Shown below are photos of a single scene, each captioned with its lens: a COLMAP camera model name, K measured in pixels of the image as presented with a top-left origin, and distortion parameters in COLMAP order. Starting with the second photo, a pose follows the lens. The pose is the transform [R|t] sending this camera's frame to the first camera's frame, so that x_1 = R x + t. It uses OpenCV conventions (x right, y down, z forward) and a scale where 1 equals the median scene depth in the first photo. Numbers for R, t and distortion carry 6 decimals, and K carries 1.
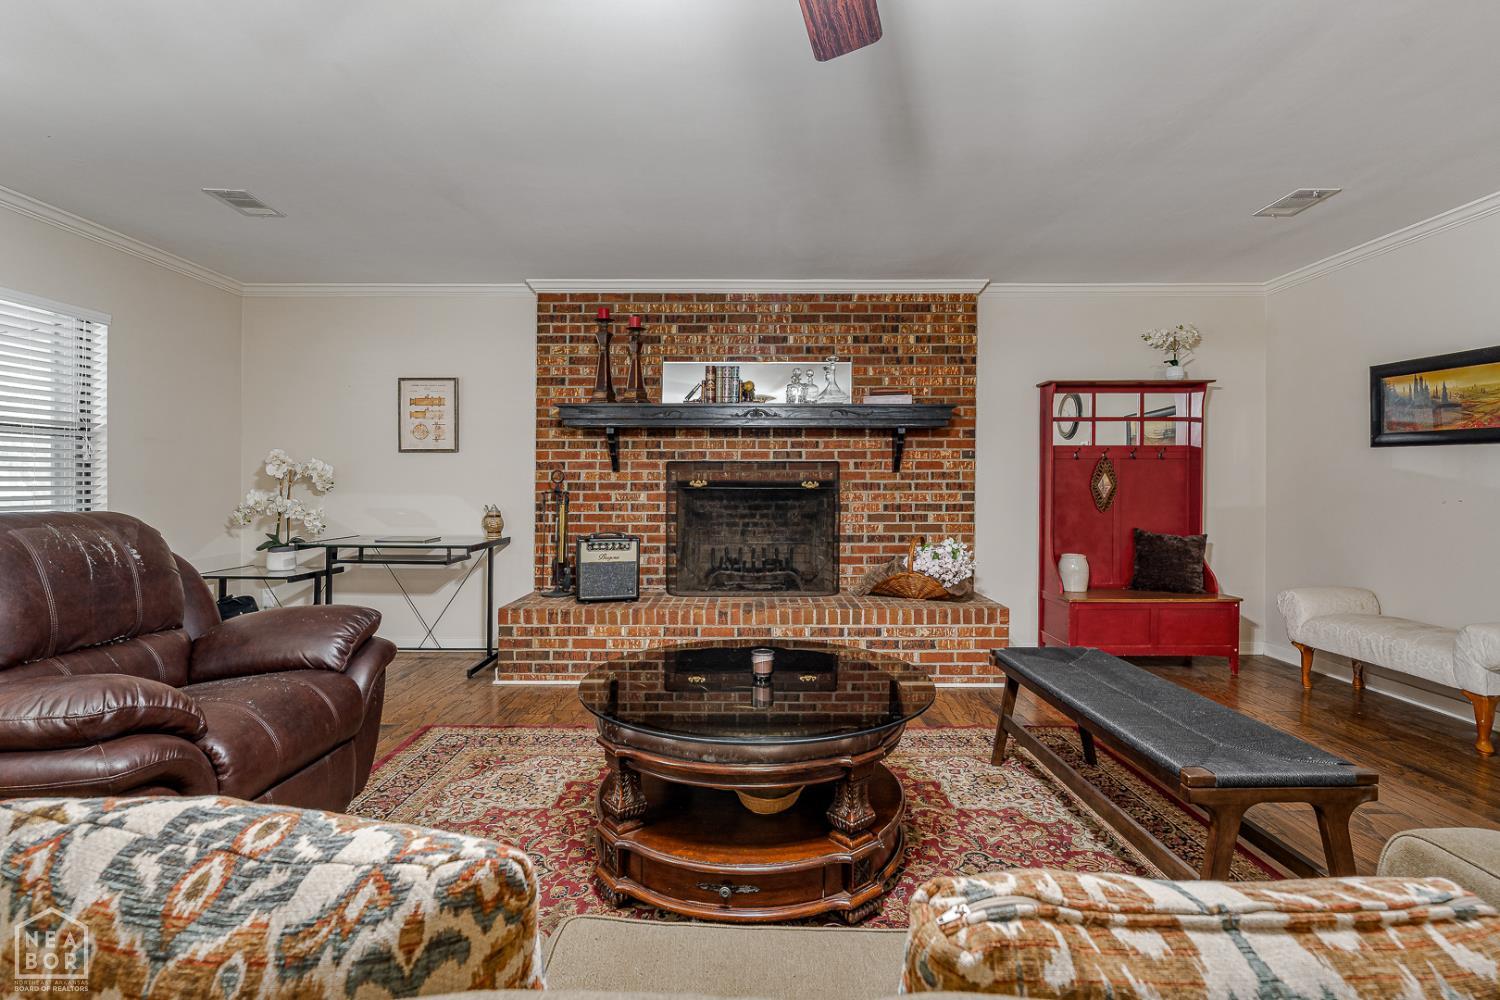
lens RADIAL K [[688.9, 0, 745.5], [0, 688.9, 485.1], [0, 0, 1]] dist [-0.002524, 0.000373]
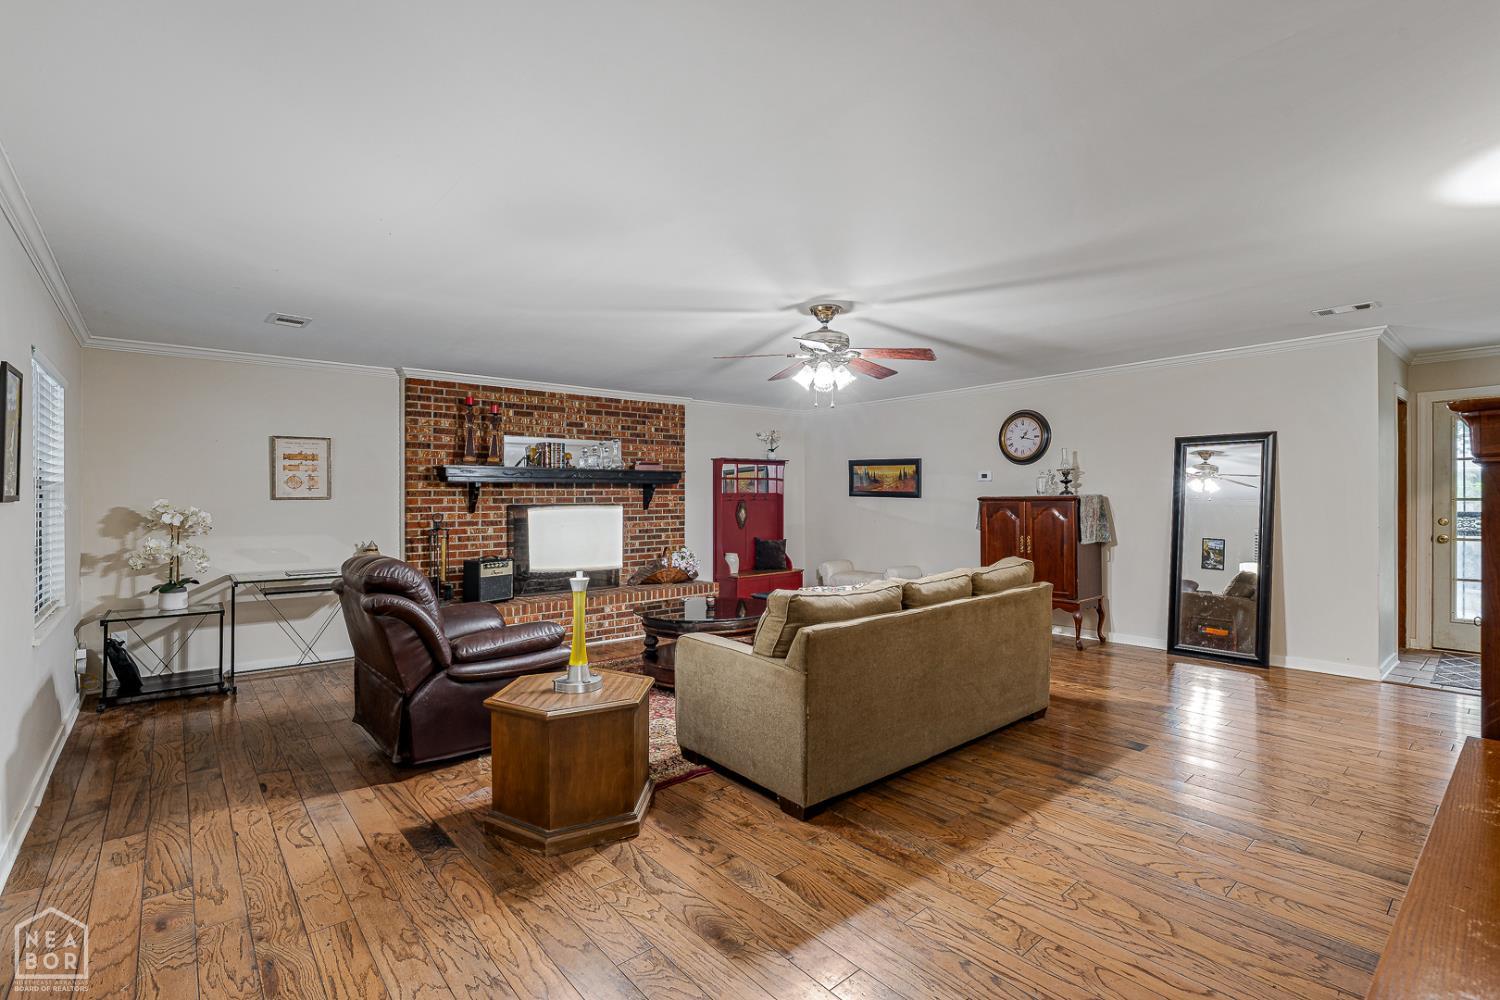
lens RADIAL K [[688.9, 0, 752.6], [0, 688.9, 501.0], [0, 0, 1]] dist [-0.002524, 0.000373]
pose [[0.761996, -0.009438, 0.647513, -0.651437], [0.011203, 0.999936, 0.001392, -0.039055], [-0.647485, 0.006194, 0.762053, -0.420003]]
